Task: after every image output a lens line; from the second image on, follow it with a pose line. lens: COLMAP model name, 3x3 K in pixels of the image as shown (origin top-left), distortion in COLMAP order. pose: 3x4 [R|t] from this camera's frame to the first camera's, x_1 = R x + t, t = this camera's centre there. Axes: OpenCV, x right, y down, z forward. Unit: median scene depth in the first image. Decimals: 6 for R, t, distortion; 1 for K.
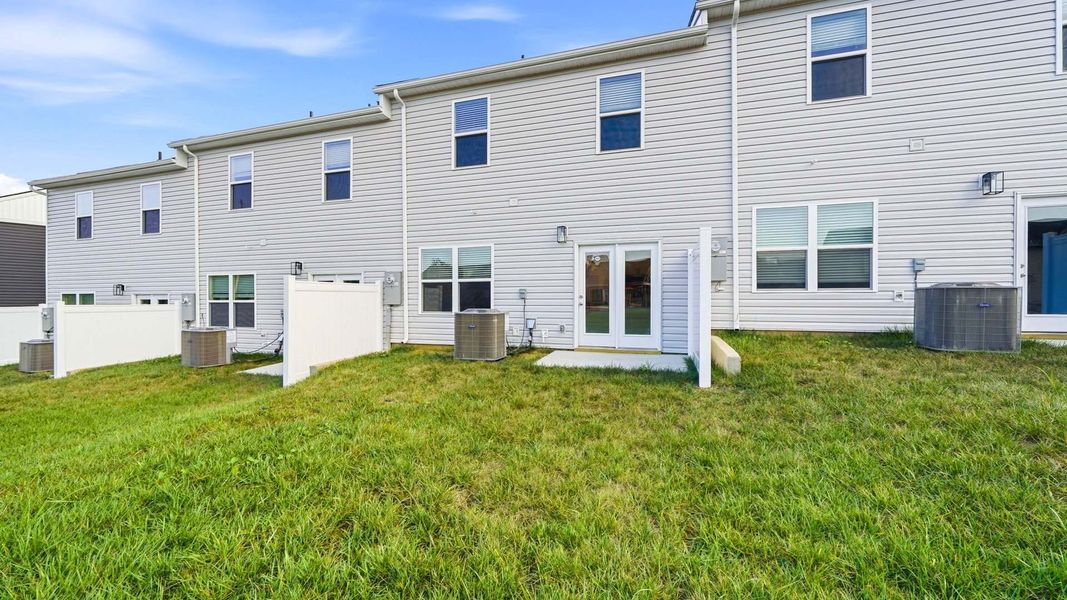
lens RADIAL K [[410.6, 0, 550.3], [0, 410.6, 298.9], [0, 0, 1]] dist [-0.000574, -0.000024]
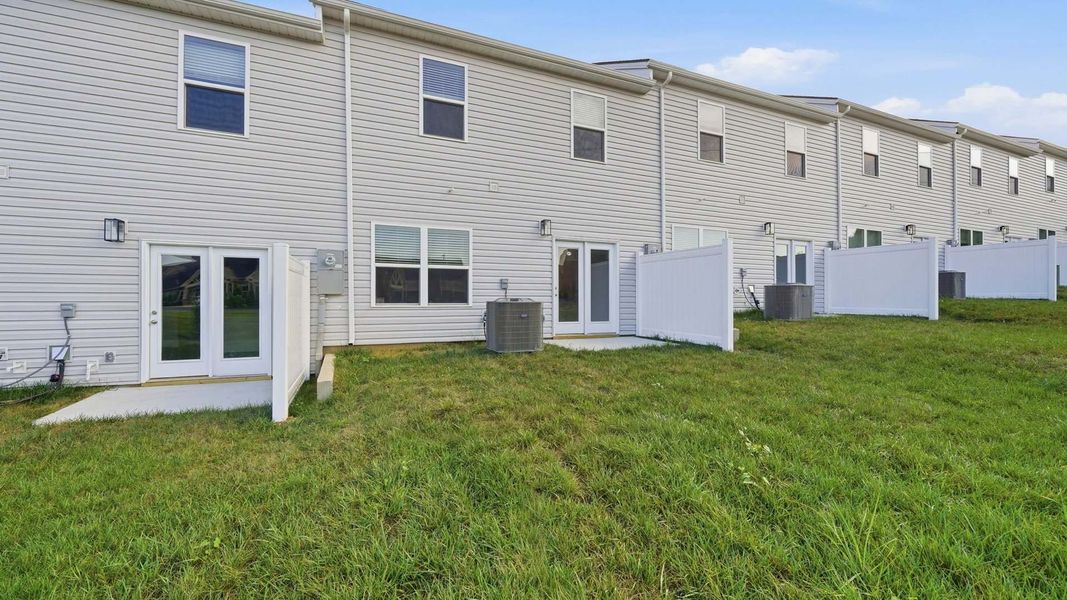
lens RADIAL K [[411.0, 0, 542.4], [0, 411.0, 305.8], [0, 0, 1]] dist [-0.000676, -0.000035]
pose [[0.762629, -0.001437, 0.646835, -0.621532], [0.004820, 0.999982, -0.003461, 0.043110], [-0.646819, 0.005757, 0.762622, 0.200434]]
